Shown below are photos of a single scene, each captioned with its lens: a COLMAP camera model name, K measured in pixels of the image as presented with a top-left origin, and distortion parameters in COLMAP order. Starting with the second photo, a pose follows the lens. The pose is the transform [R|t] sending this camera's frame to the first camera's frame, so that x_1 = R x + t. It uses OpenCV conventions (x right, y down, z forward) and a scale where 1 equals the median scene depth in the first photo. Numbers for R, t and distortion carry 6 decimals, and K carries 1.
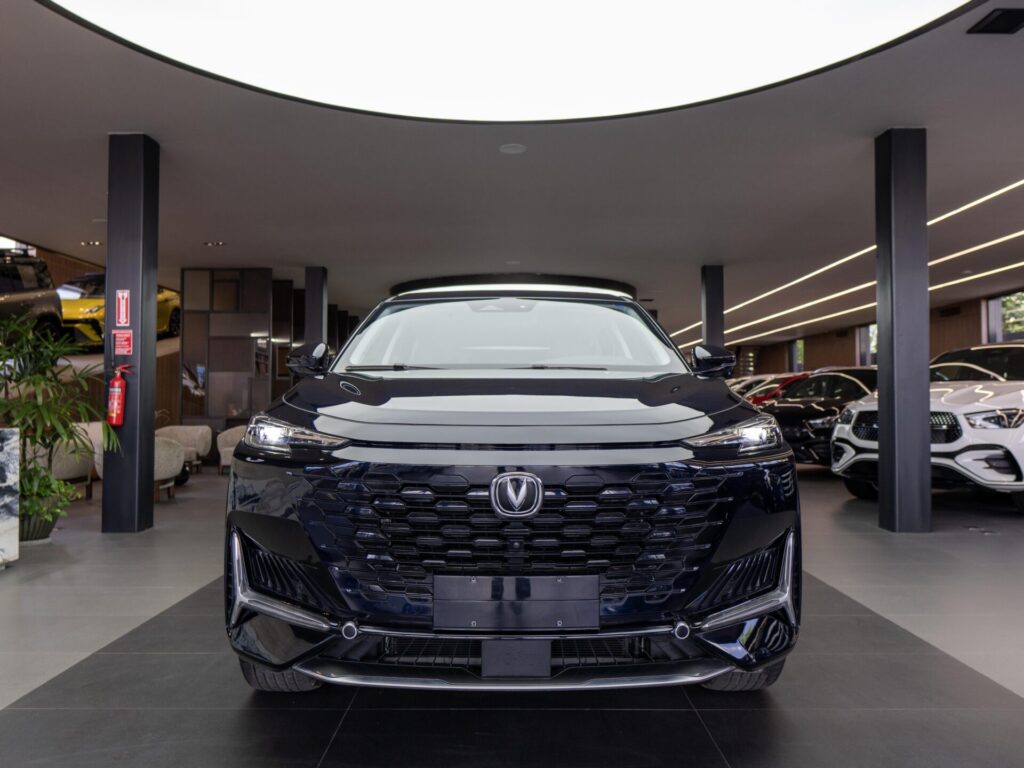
lens RADIAL K [[790.0, 0, 509.3], [0, 790.0, 377.6], [0, 0, 1]] dist [-0.001781, -0.000004]
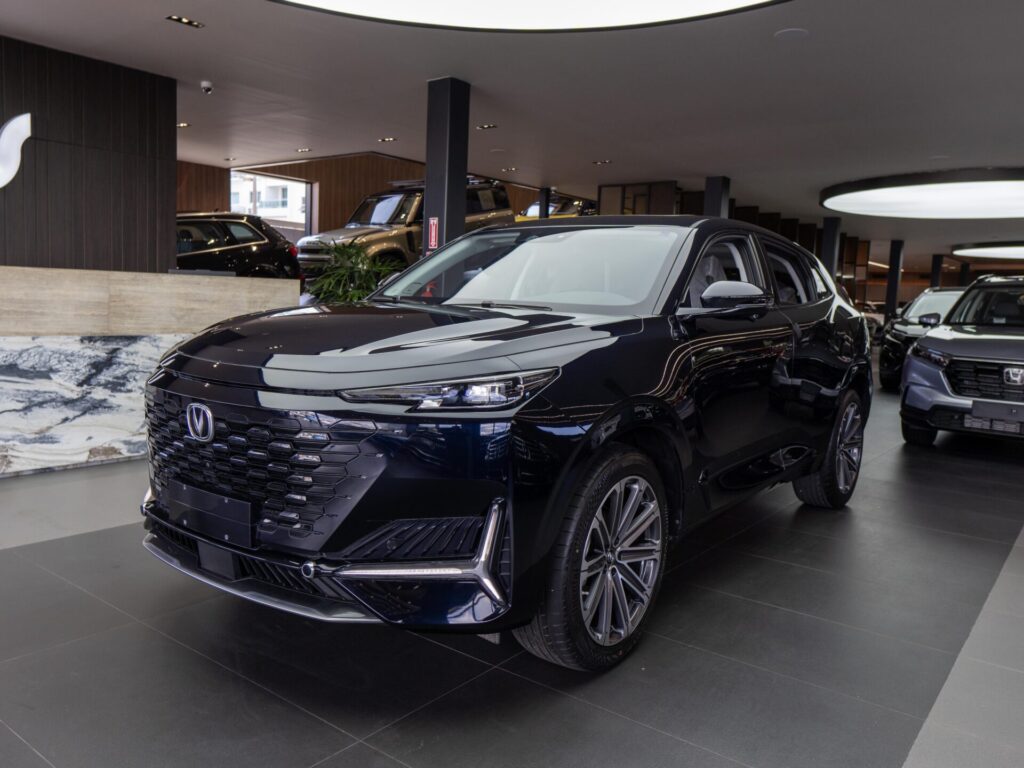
lens RADIAL K [[797.6, 0, 505.6], [0, 797.6, 381.4], [0, 0, 1]] dist [-0.002115, -0.000727]
pose [[0.791920, 0.094471, -0.603272, 0.331449], [-0.021343, 0.991638, 0.127272, -0.022446], [0.610251, -0.087914, 0.787315, 0.108263]]
